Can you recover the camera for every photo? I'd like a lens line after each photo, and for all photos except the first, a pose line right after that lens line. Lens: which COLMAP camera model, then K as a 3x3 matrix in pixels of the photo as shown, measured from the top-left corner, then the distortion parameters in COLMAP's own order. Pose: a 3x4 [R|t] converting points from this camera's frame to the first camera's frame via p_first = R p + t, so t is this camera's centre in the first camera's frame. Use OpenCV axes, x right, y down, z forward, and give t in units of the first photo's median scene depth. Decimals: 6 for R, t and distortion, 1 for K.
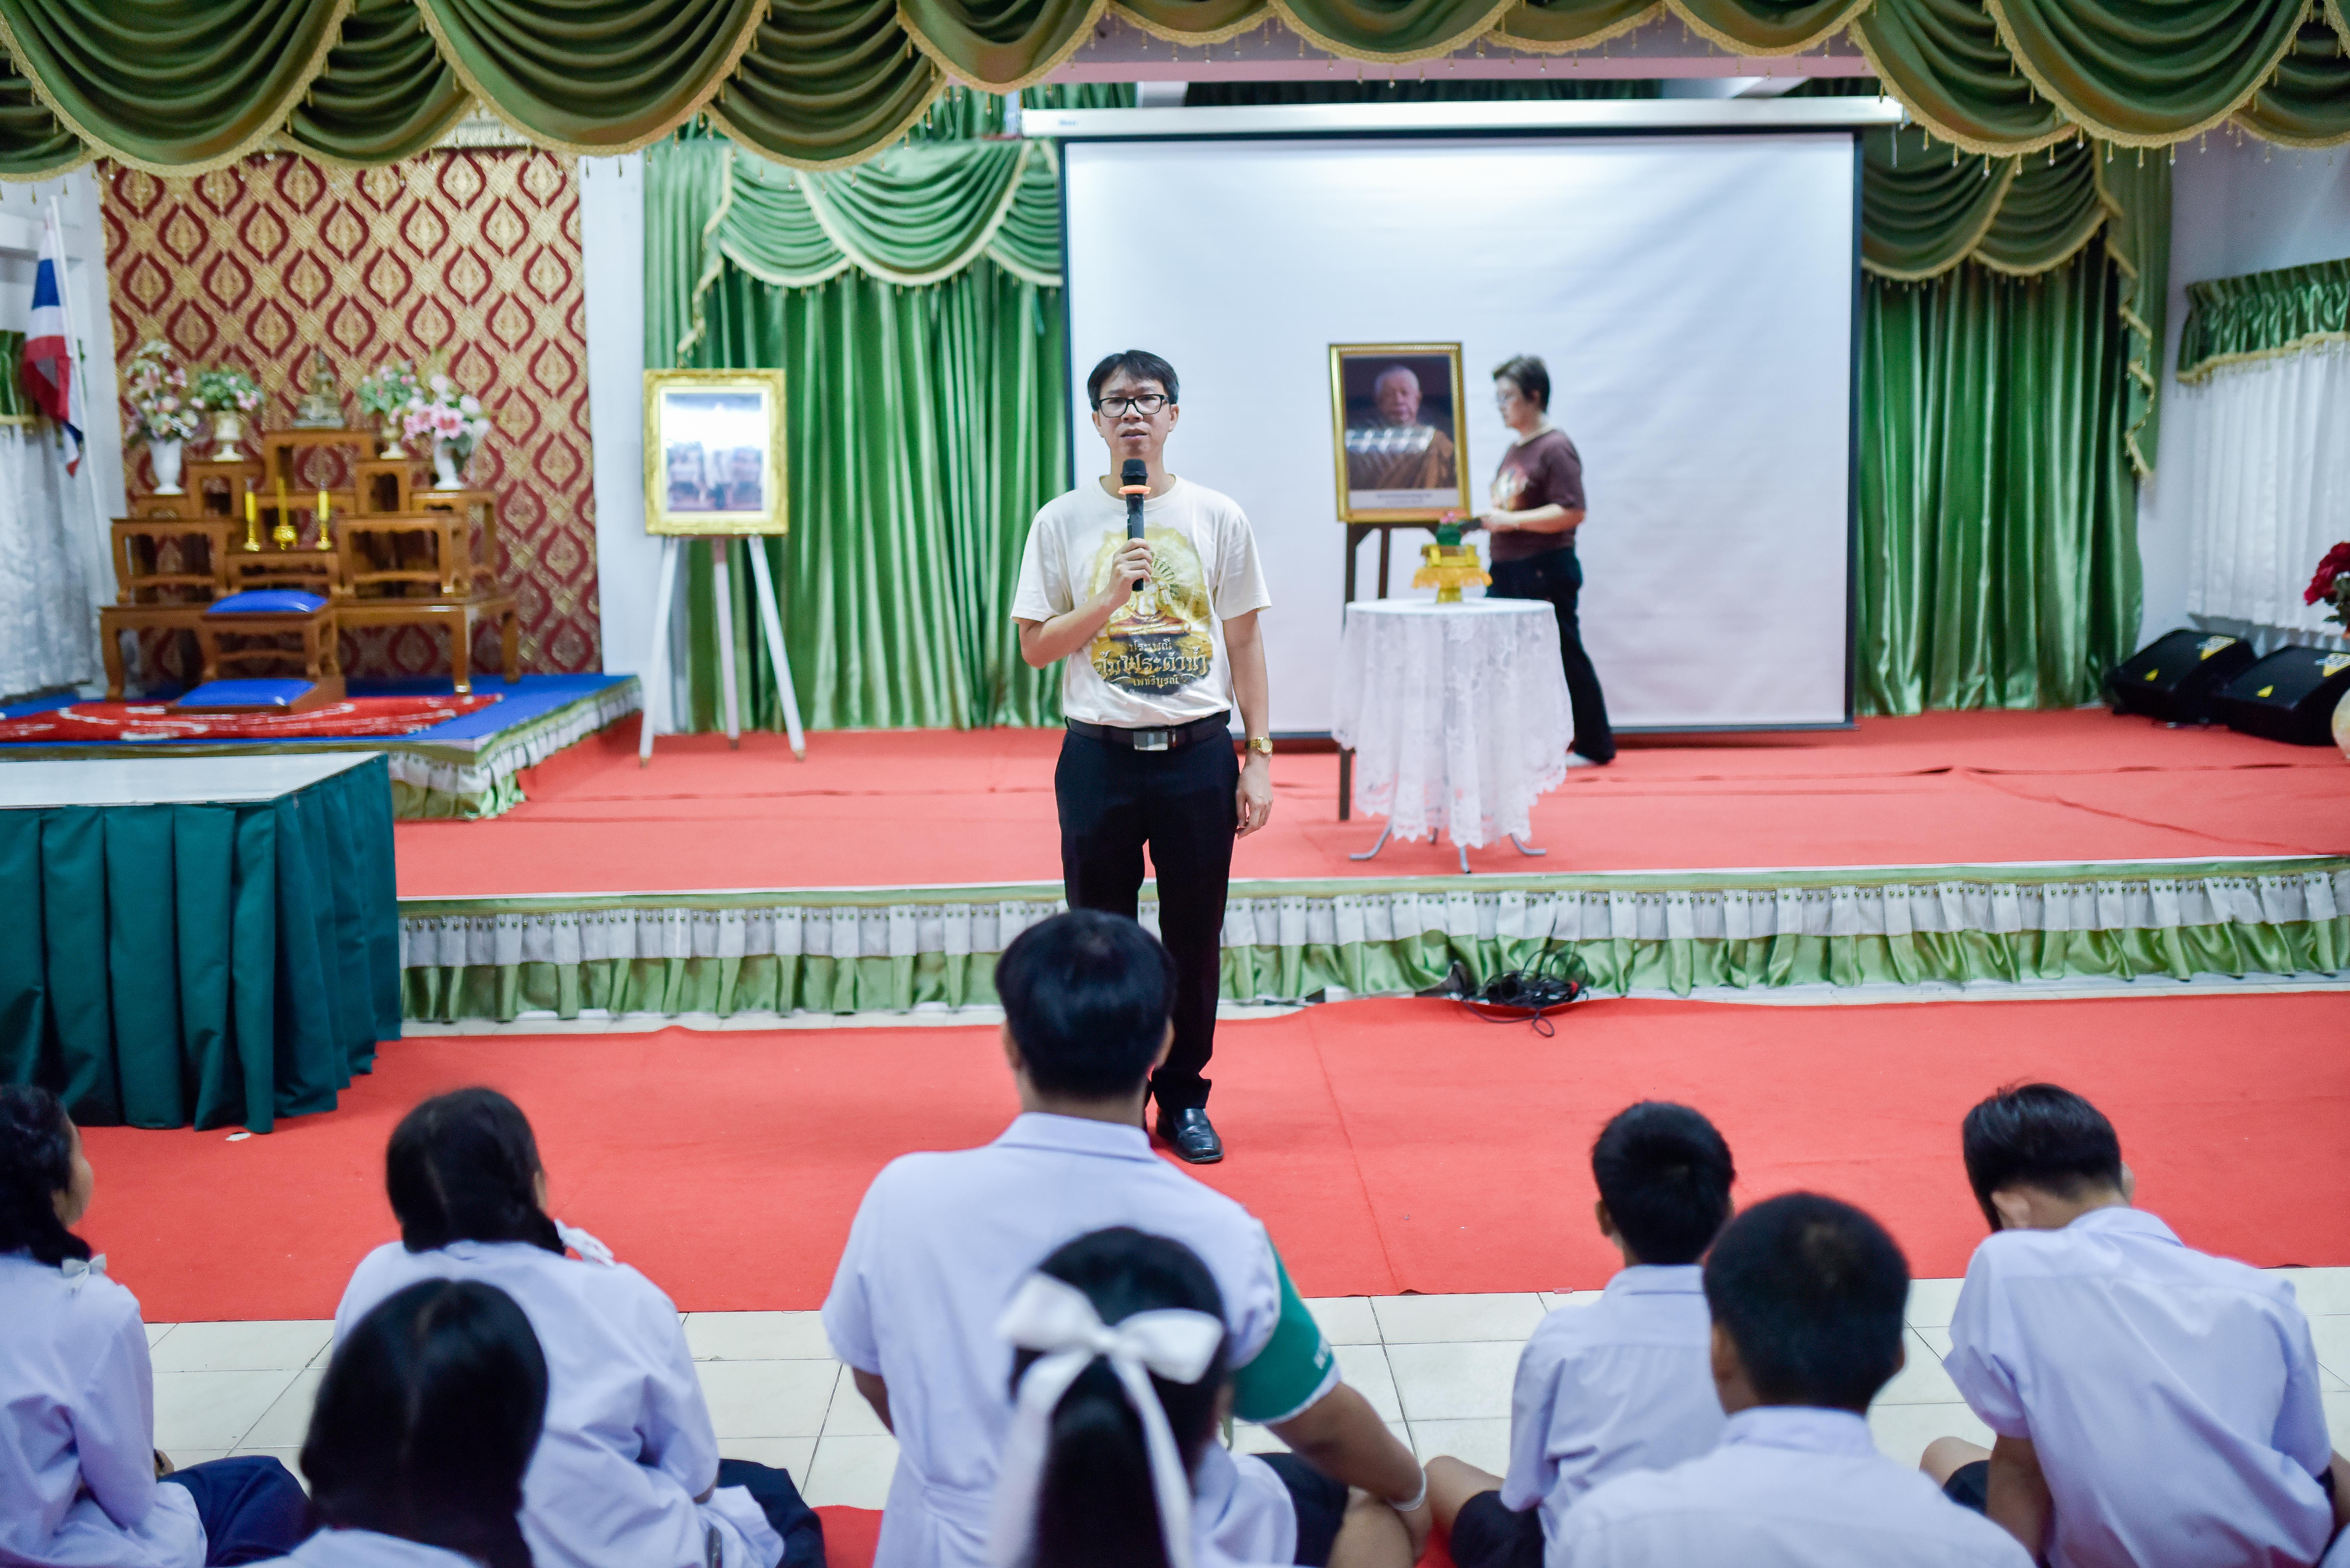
lens RADIAL K [[2230.3, 0, 1173.3], [0, 2230.3, 785.0], [0, 0, 1]] dist [-0.026629, 0.000000]
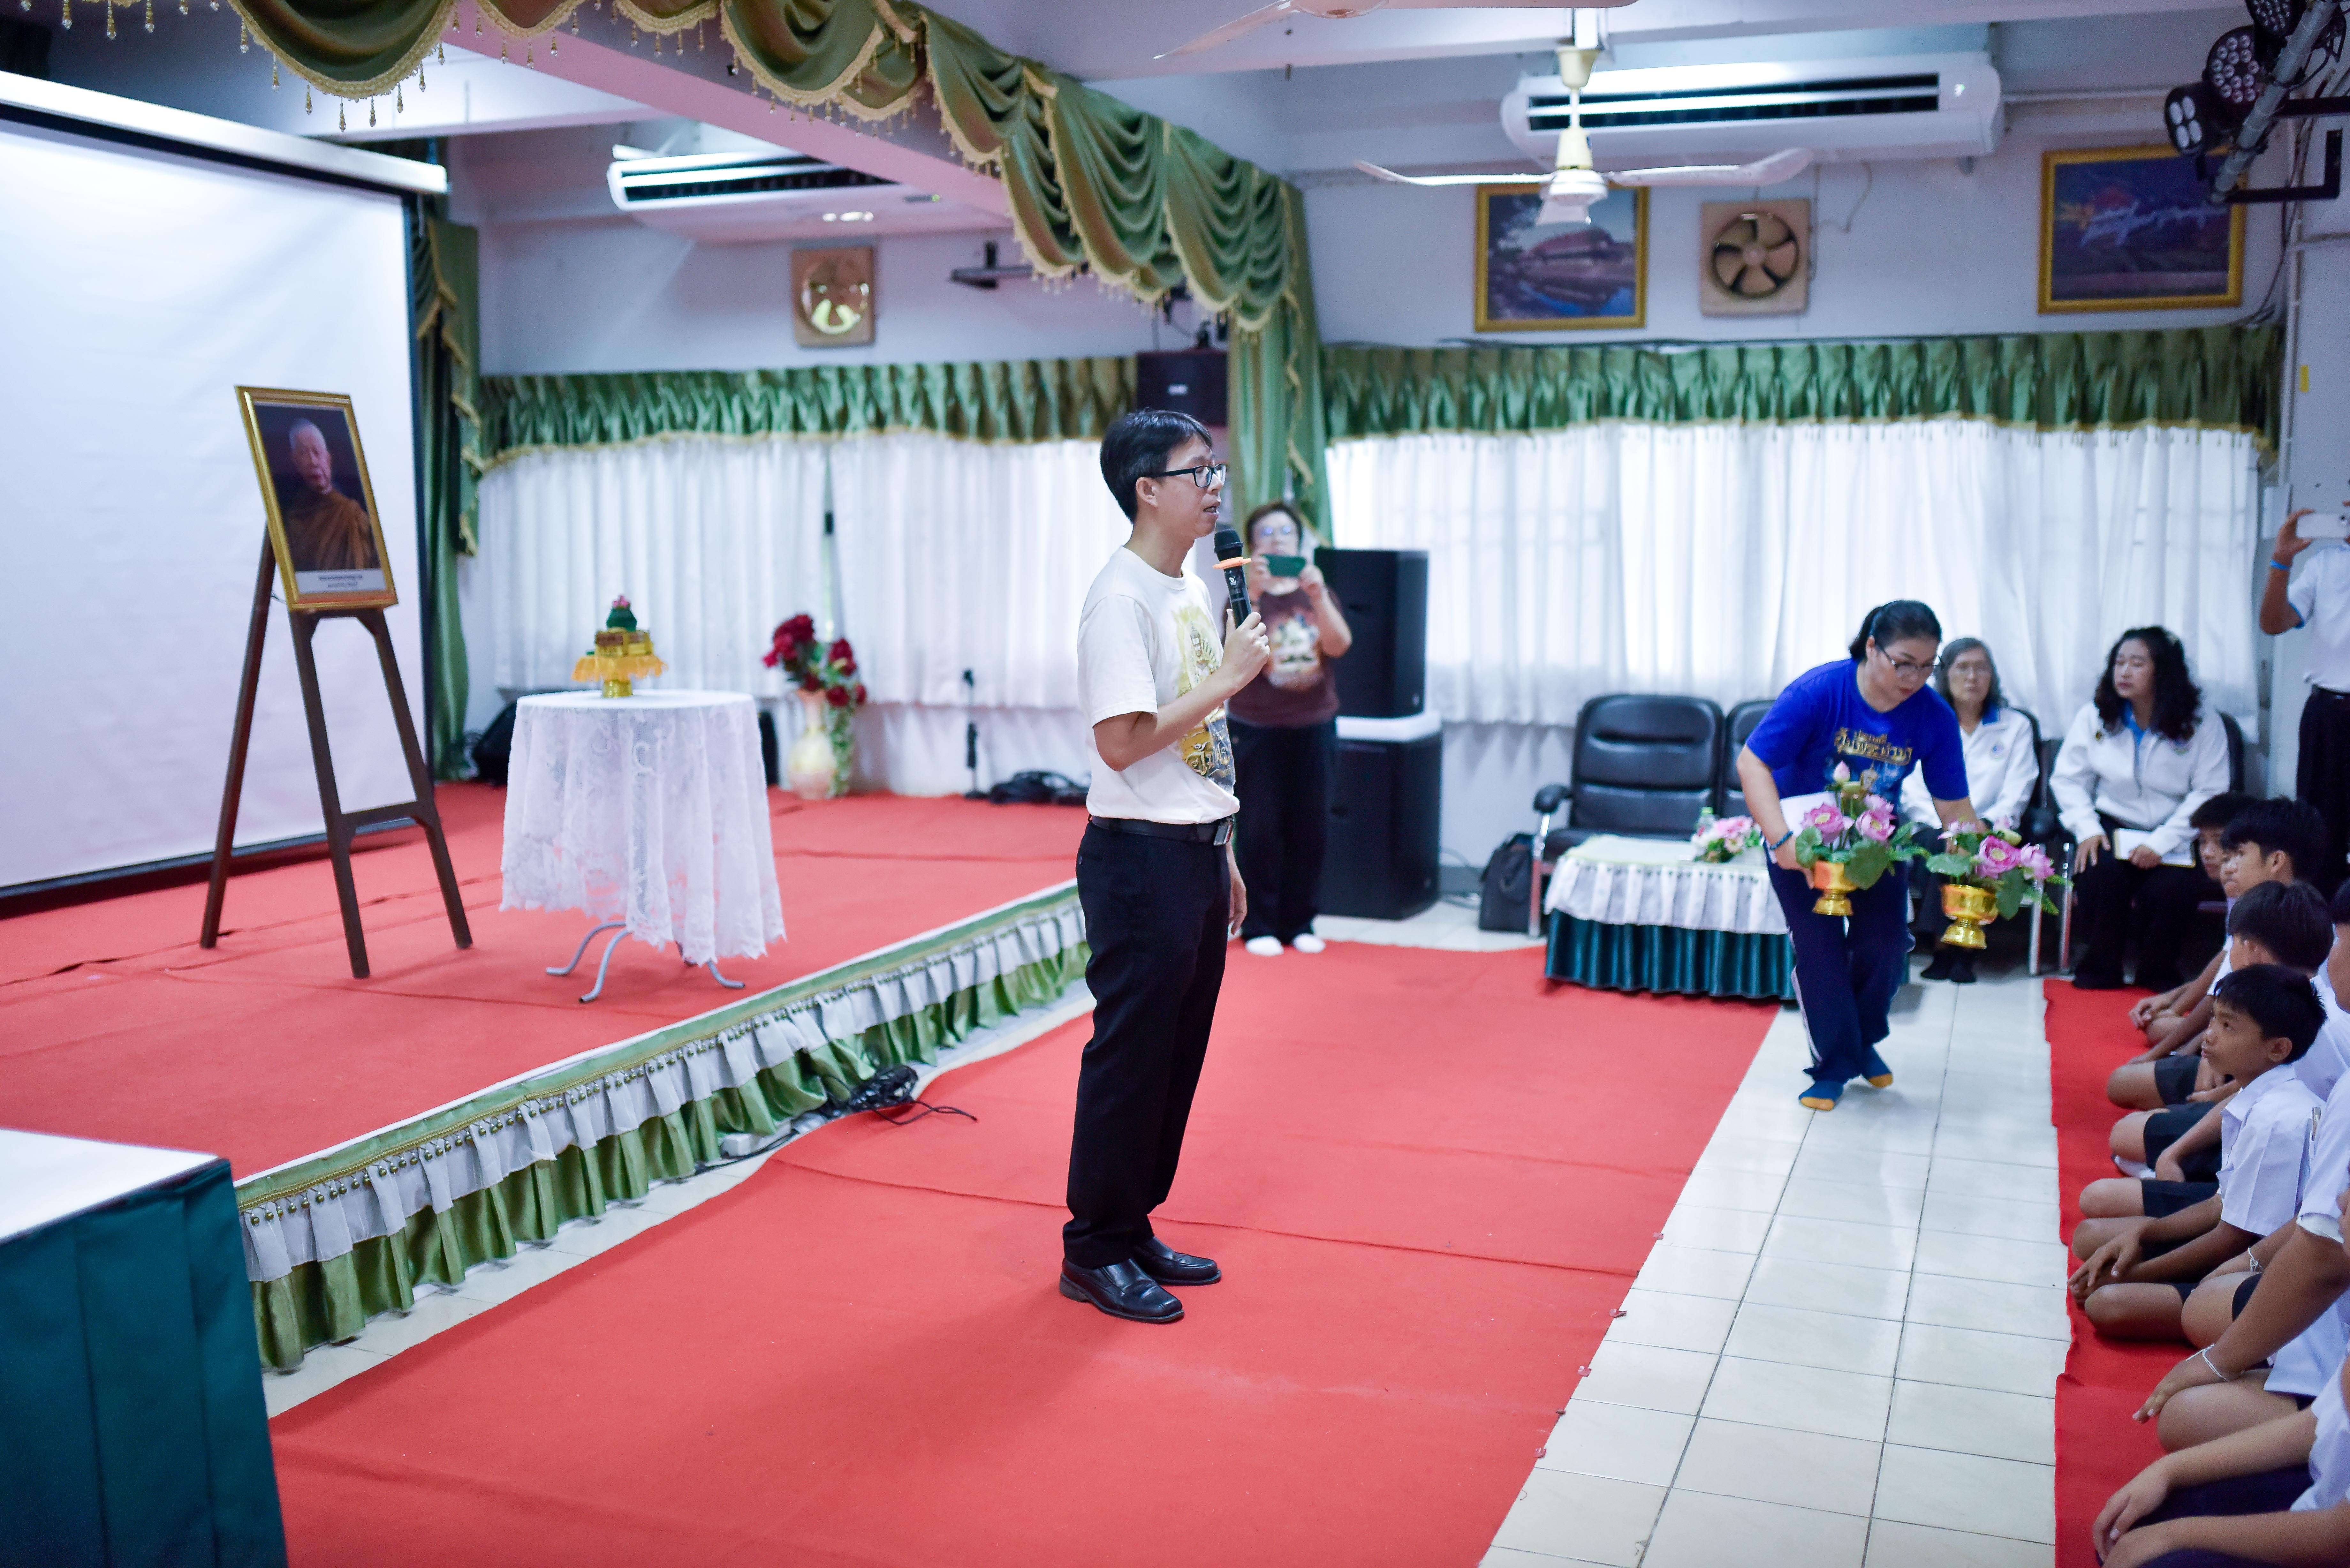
lens RADIAL K [[2230.3, 0, 1169.3], [0, 2230.3, 775.0], [0, 0, 1]] dist [-0.026629, 0.000000]
pose [[0.385861, -0.083555, 0.918765, -0.536359], [0.122828, 0.991677, 0.038601, -0.050982], [-0.914344, 0.097956, 0.392912, 0.403385]]
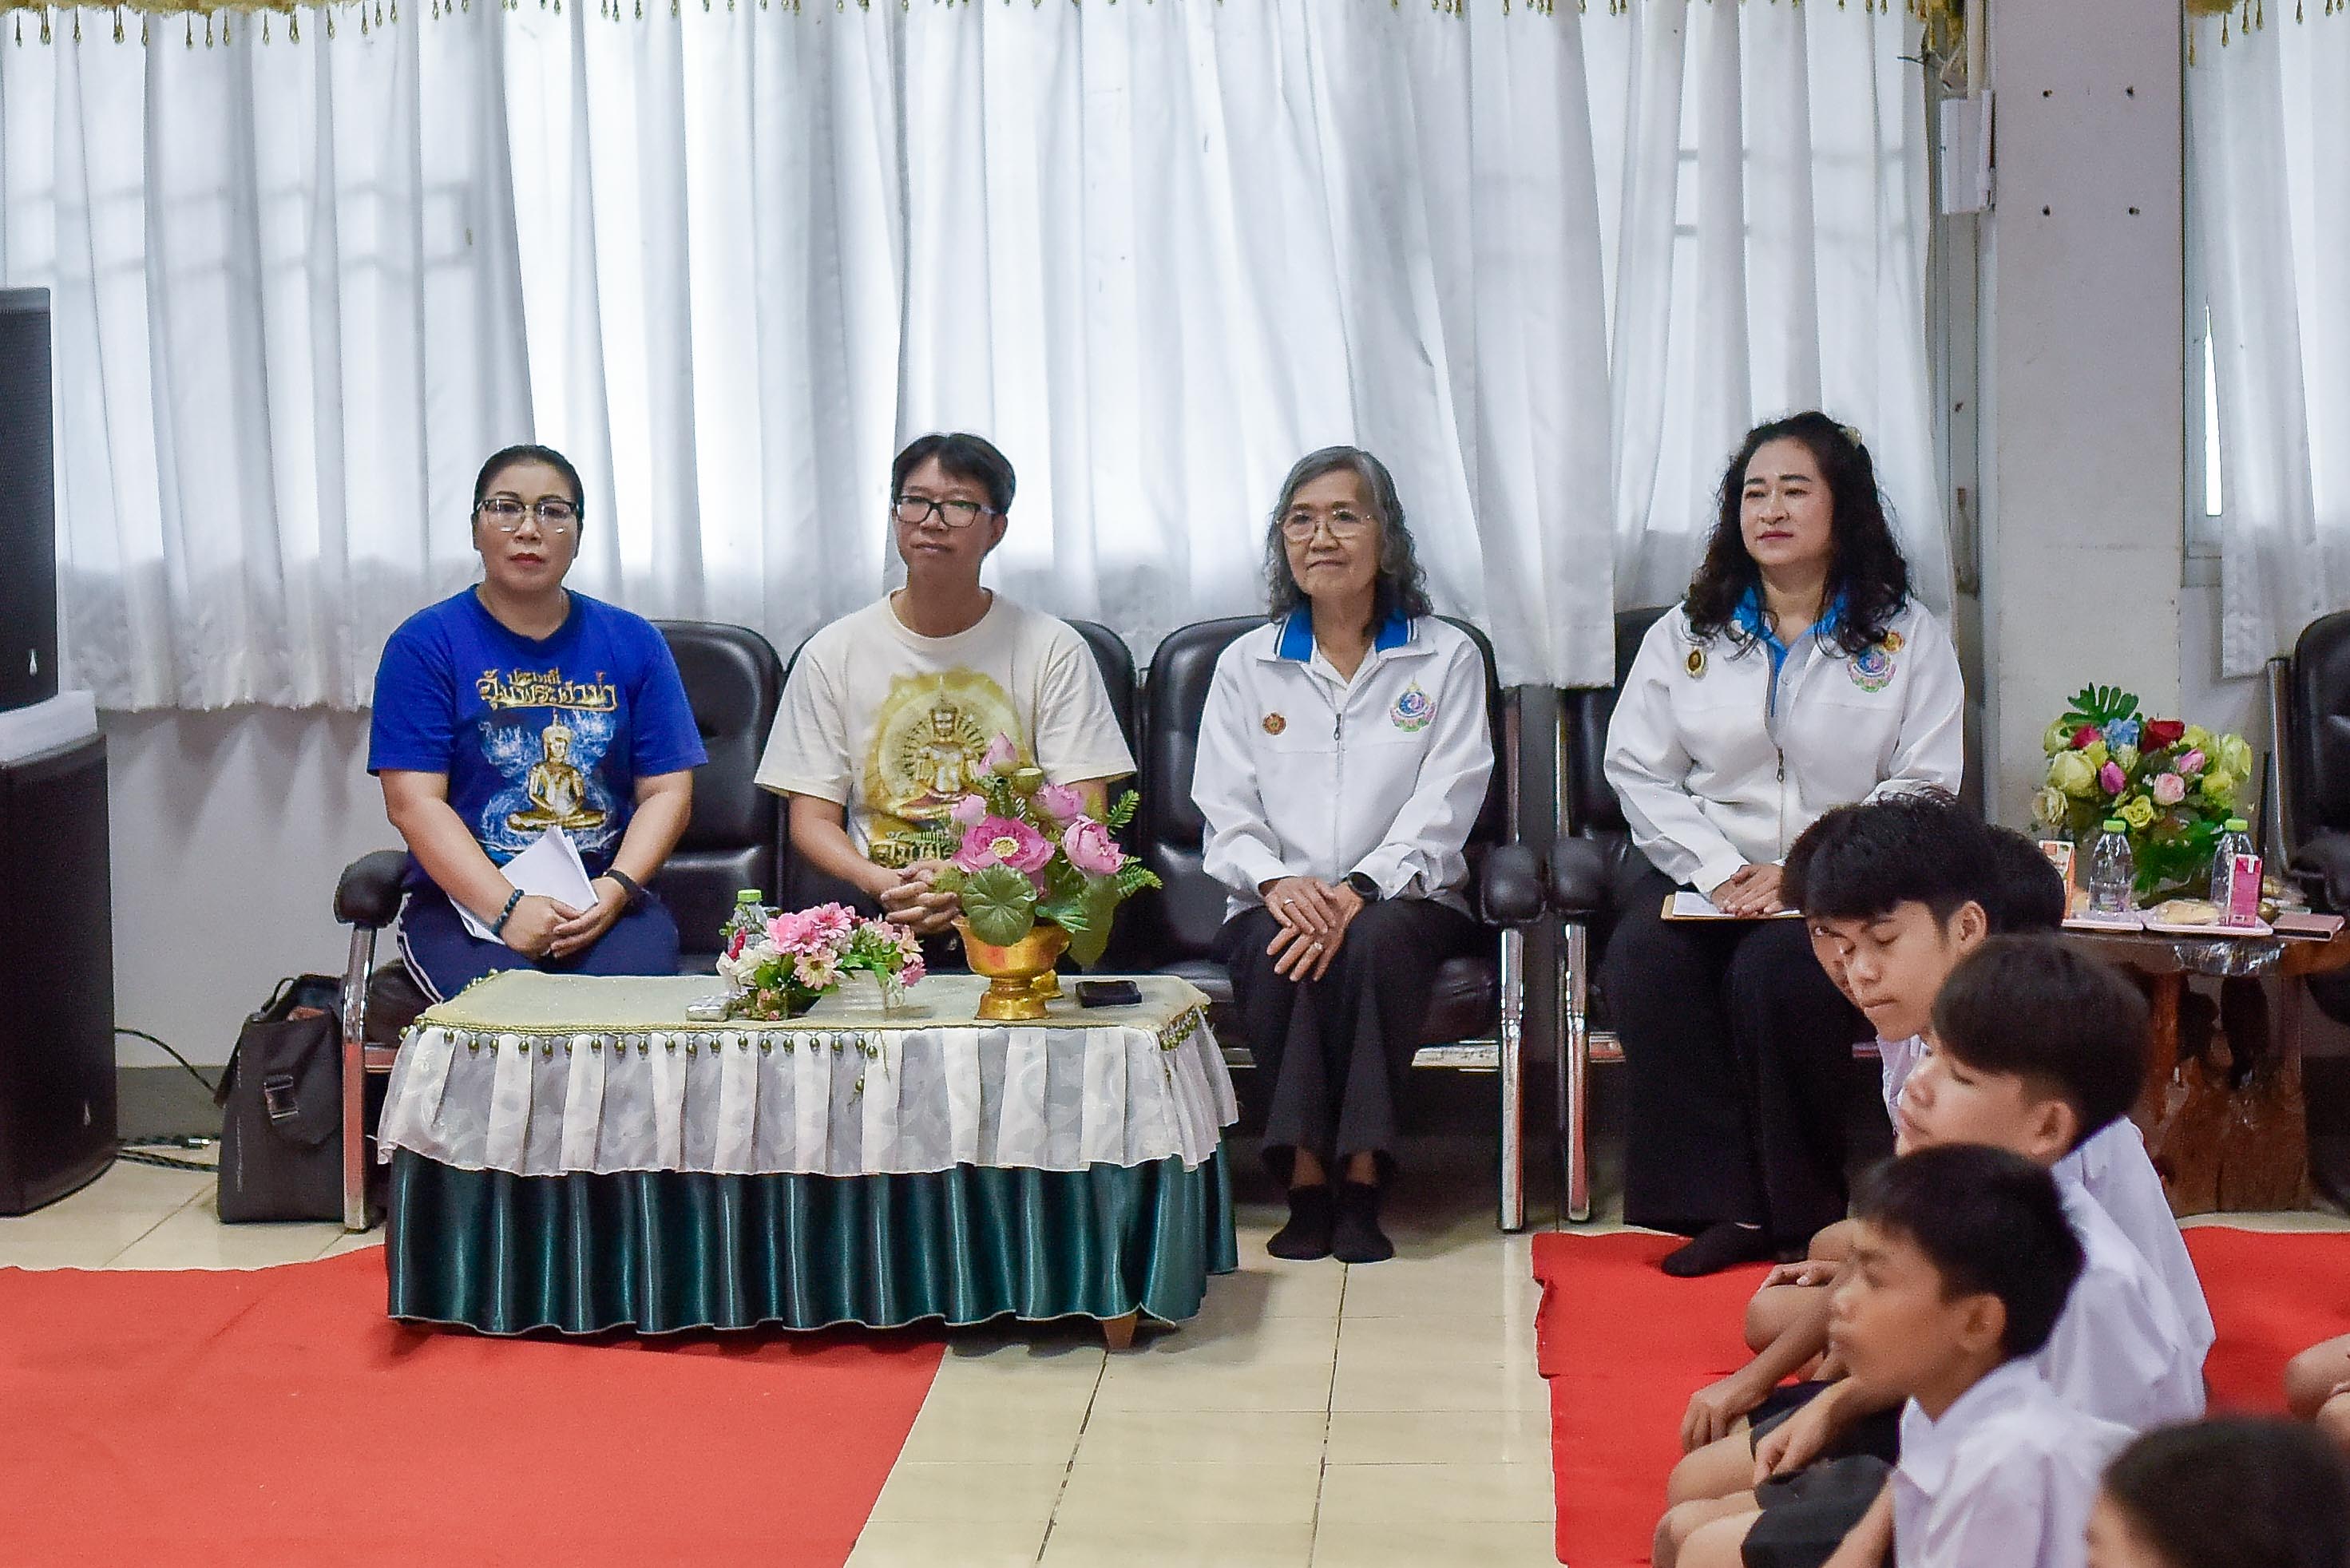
lens RADIAL K [[2230.4, 0, 1173.1], [0, 2230.4, 770.2], [0, 0, 1]] dist [-0.026629, 0.000000]
pose [[0.008214, -0.085325, 0.996319, 0.147343], [0.151926, 0.984893, 0.083094, -0.006591], [-0.988358, 0.150684, 0.021053, 0.498608]]
